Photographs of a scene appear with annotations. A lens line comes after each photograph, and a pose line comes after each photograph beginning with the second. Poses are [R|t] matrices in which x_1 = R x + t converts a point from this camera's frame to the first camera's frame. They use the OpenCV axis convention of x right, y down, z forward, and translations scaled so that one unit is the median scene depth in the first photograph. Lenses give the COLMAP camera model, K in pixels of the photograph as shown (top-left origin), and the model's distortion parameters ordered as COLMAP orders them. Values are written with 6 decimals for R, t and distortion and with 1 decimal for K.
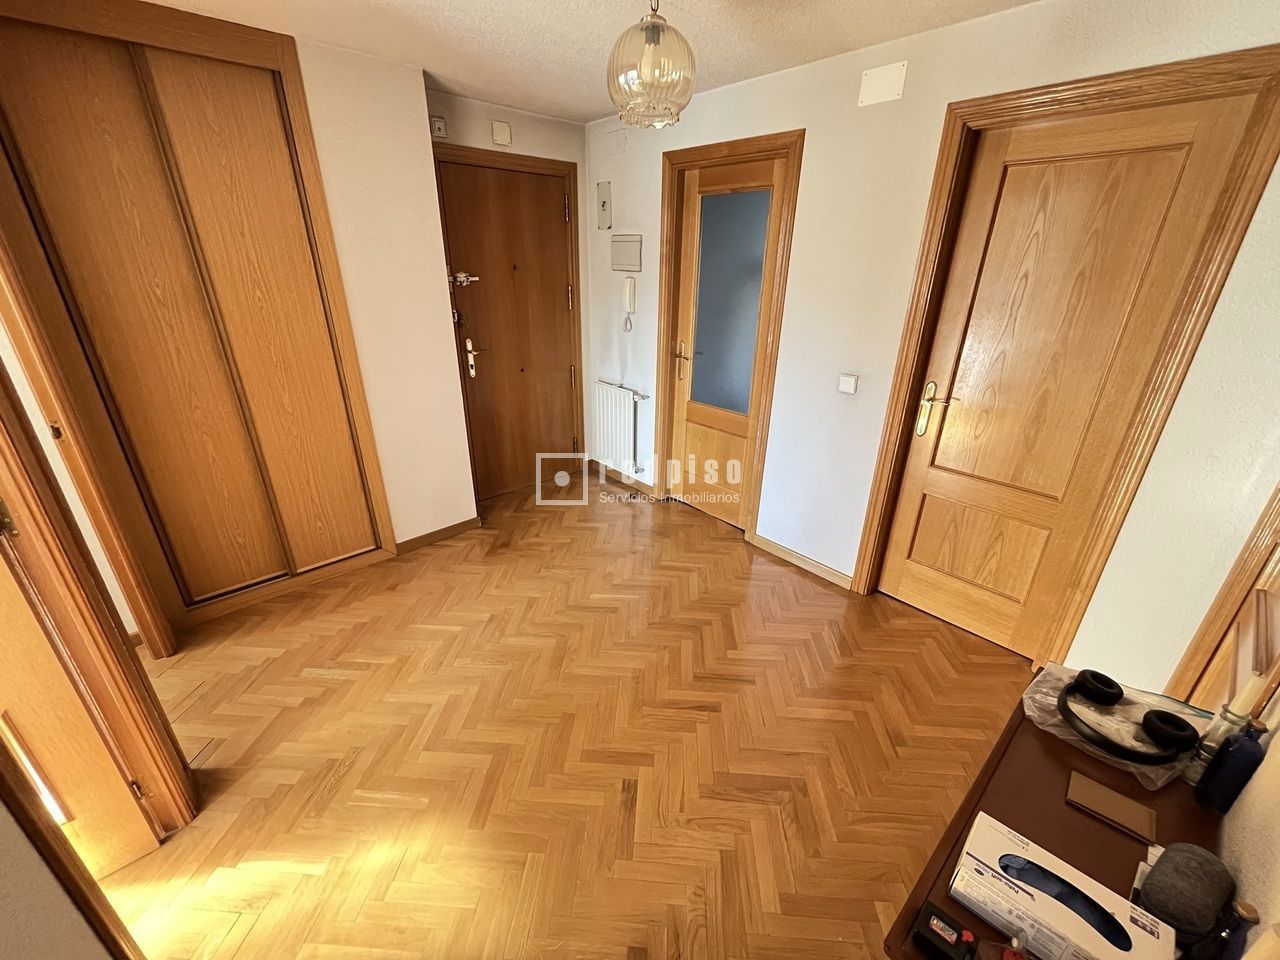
lens RADIAL K [[520.3, 0, 640.0], [0, 520.3, 480.0], [0, 0, 1]] dist [0.000122, -0.000162]
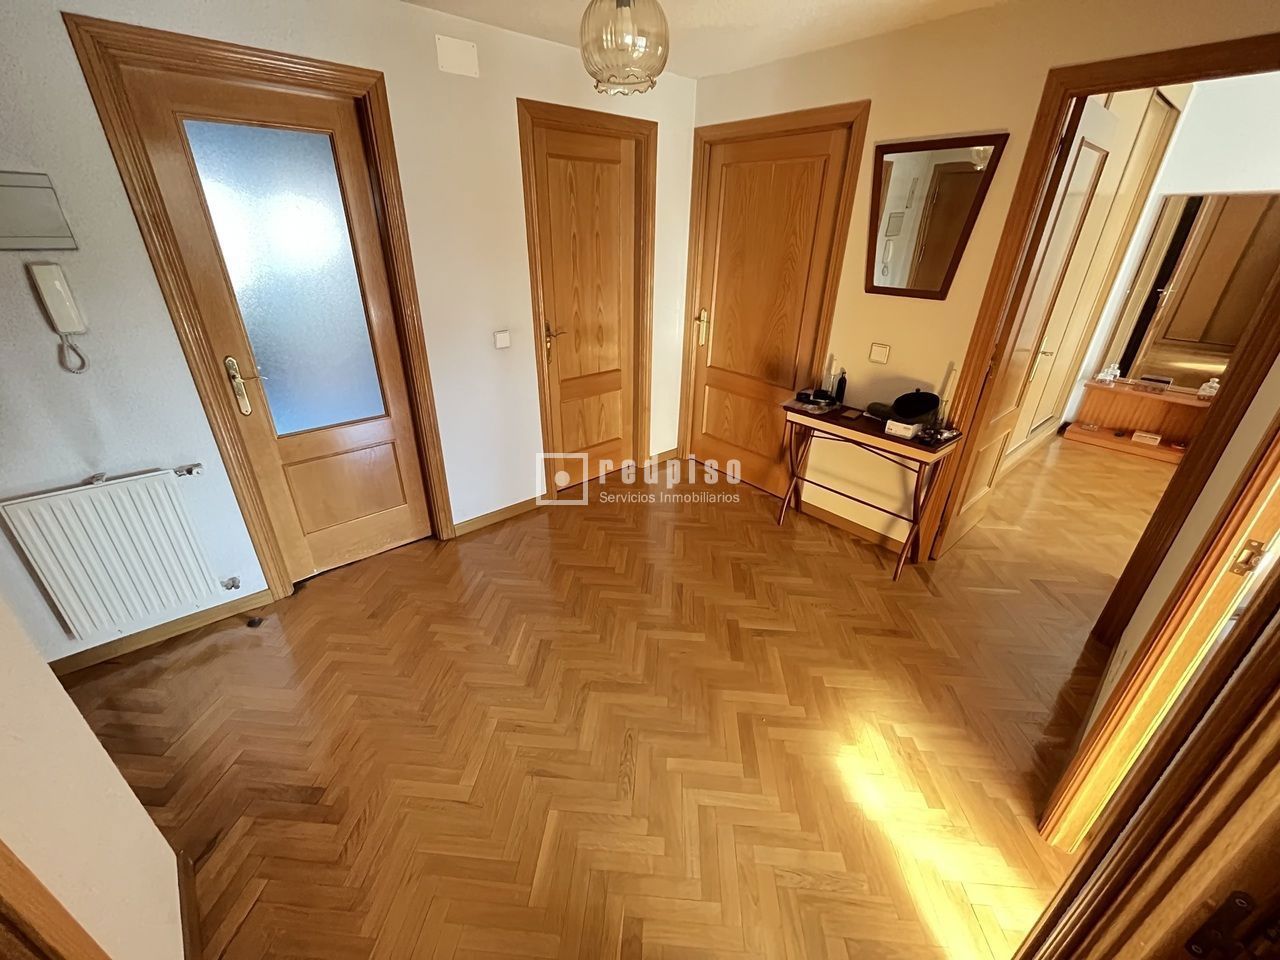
lens RADIAL K [[520.3, 0, 640.0], [0, 520.3, 480.0], [0, 0, 1]] dist [0.000122, -0.000162]
pose [[0.006982, -0.449057, 0.893476, -0.674338], [0.374927, 0.829493, 0.413969, -0.265571], [-0.927028, 0.332098, 0.174155, 0.585911]]
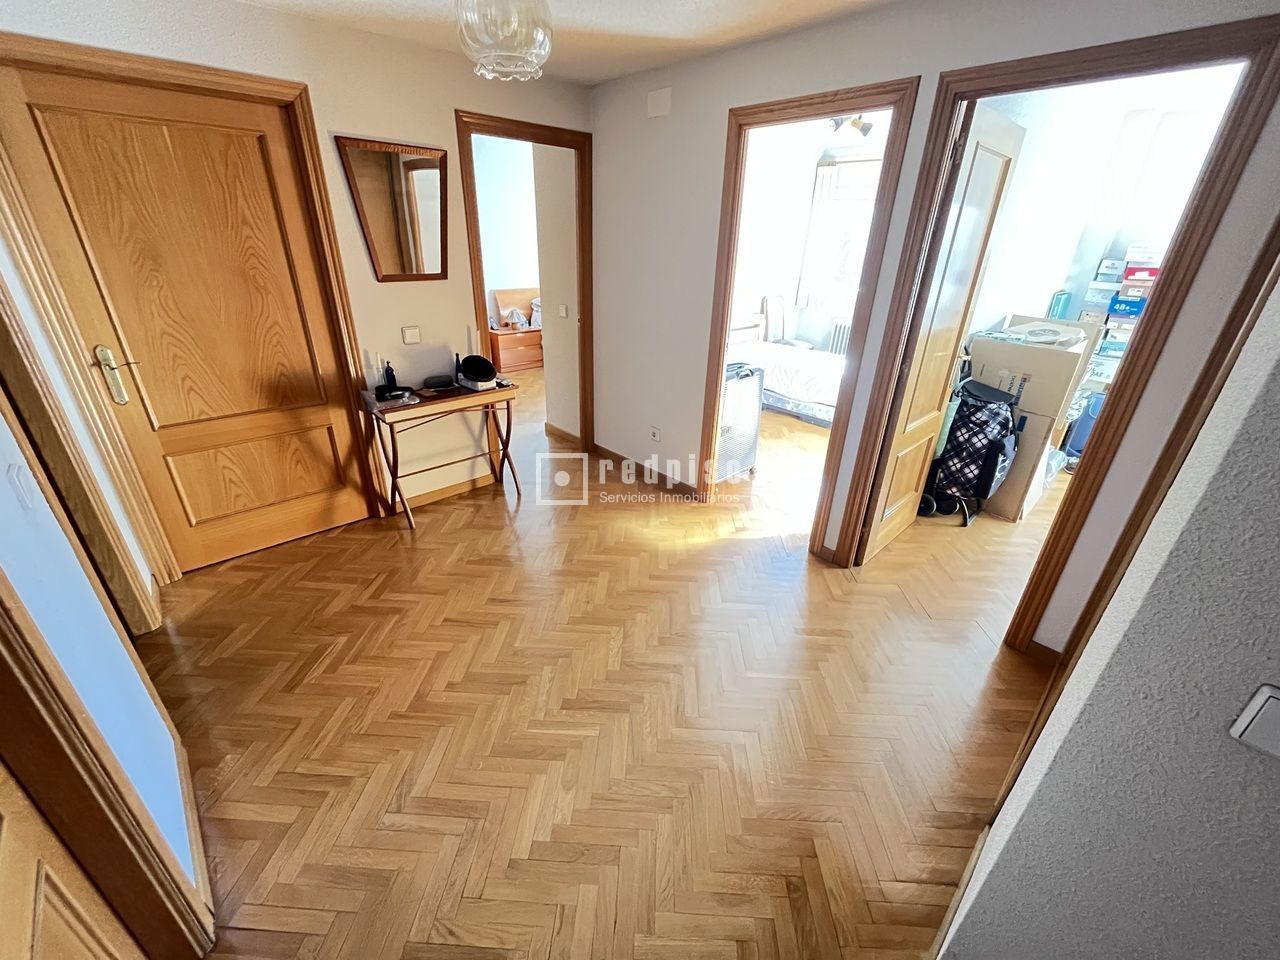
lens RADIAL K [[520.3, 0, 640.0], [0, 520.3, 480.0], [0, 0, 1]] dist [0.000122, -0.000162]
pose [[-0.998615, -0.024483, -0.046575, -0.109292], [-0.051095, 0.662587, 0.747240, -0.521281], [0.012565, 0.748584, -0.662920, 1.209454]]
